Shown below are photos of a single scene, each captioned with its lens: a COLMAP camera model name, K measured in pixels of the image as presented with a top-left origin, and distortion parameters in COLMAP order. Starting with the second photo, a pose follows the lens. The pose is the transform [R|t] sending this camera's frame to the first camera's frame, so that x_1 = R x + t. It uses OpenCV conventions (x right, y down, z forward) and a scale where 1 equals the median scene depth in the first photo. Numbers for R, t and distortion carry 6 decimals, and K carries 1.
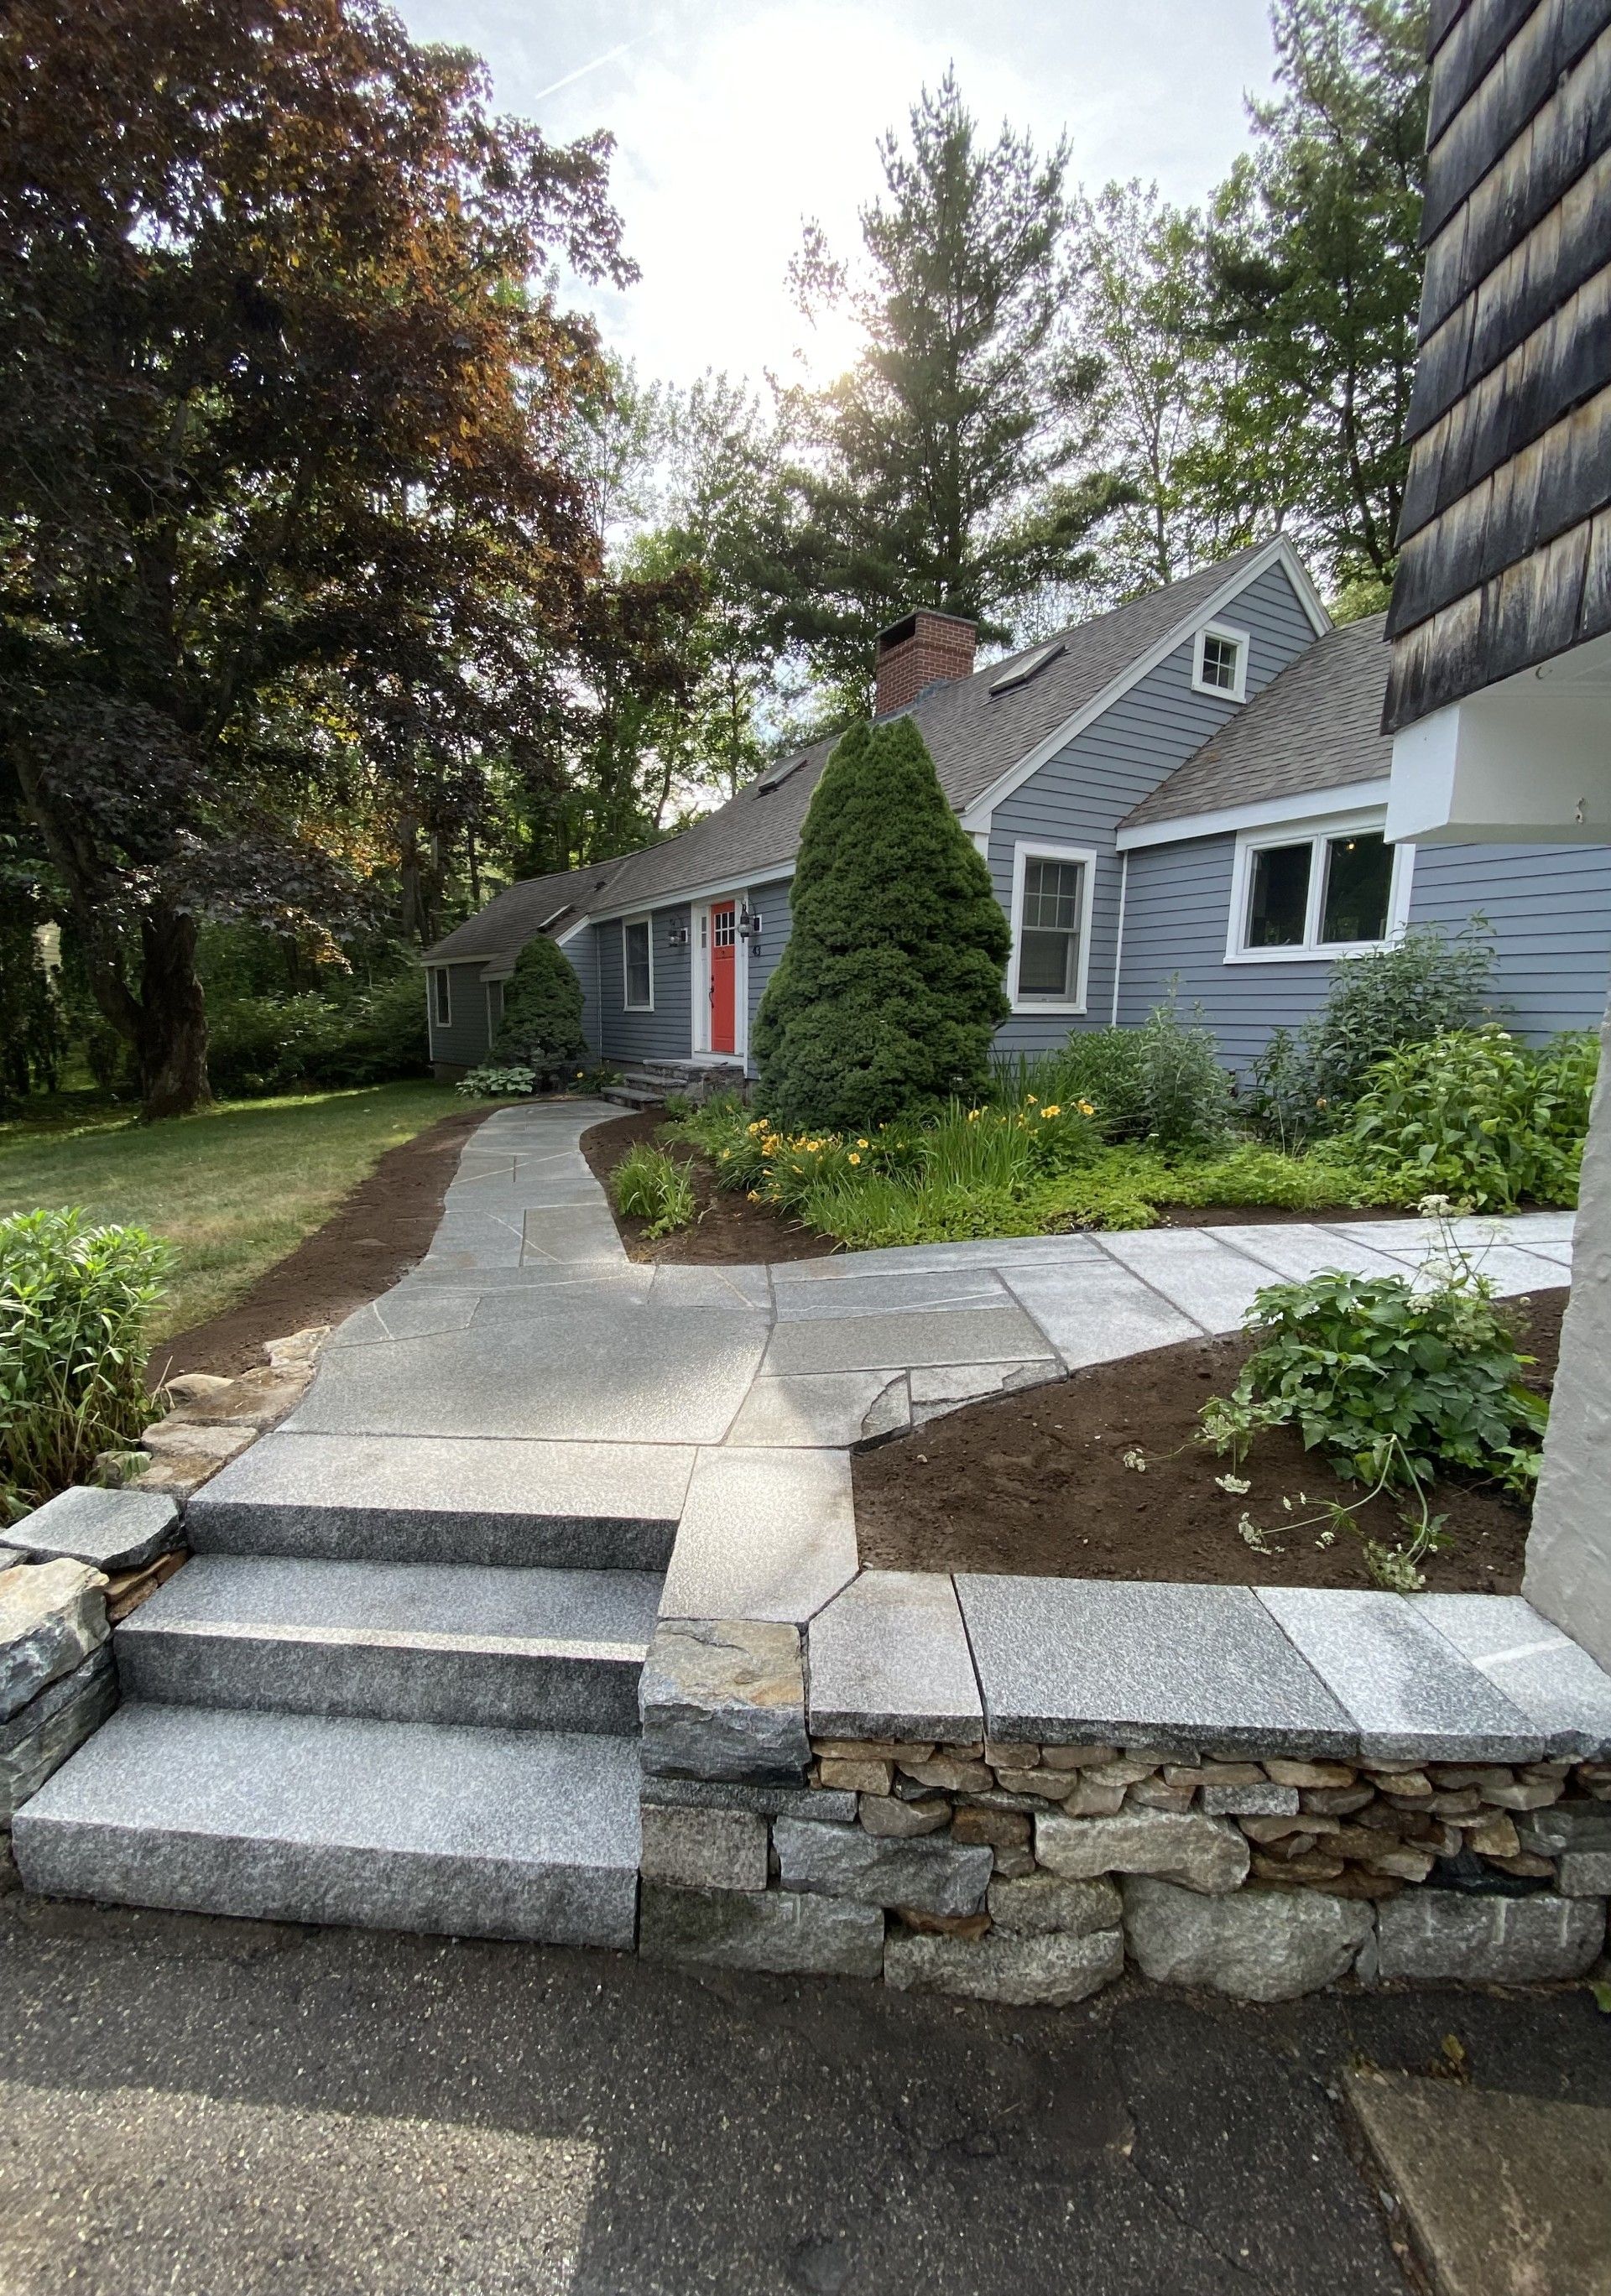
lens RADIAL K [[907.9, 0, 712.5], [0, 907.9, 1151.2], [0, 0, 1]] dist [0.022161, -0.022742]
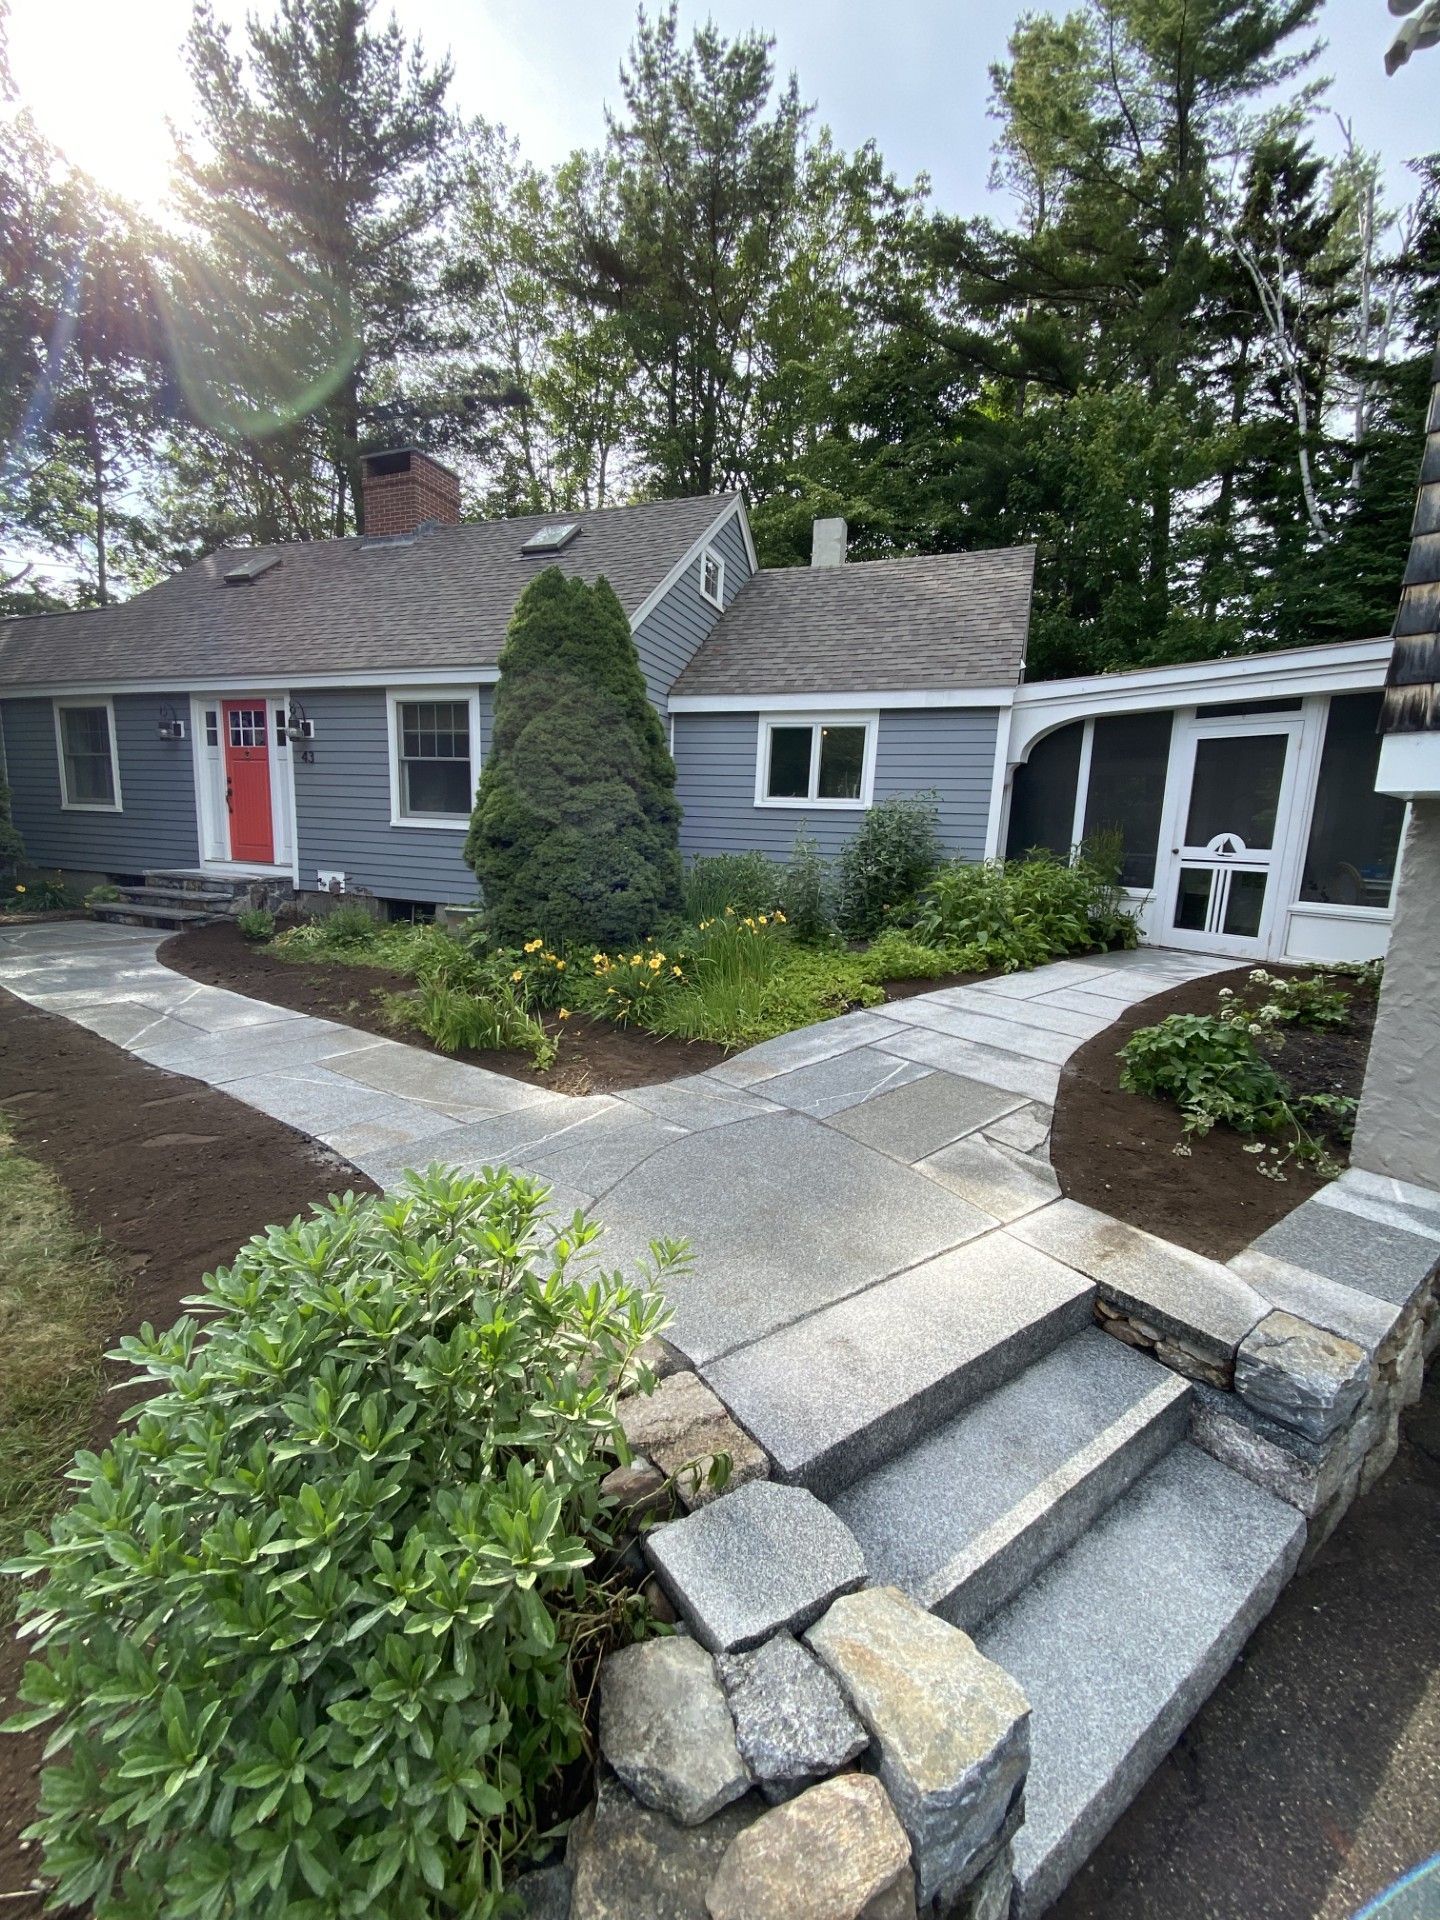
lens RADIAL K [[780.7, 0, 720.0], [0, 780.7, 960.0], [0, 0, 1]] dist [0.024900, -0.023747]
pose [[0.744708, -0.077192, 0.662912, -0.294810], [0.060732, 0.997006, 0.047870, -0.031993], [-0.664622, 0.004611, 0.747166, 0.142649]]
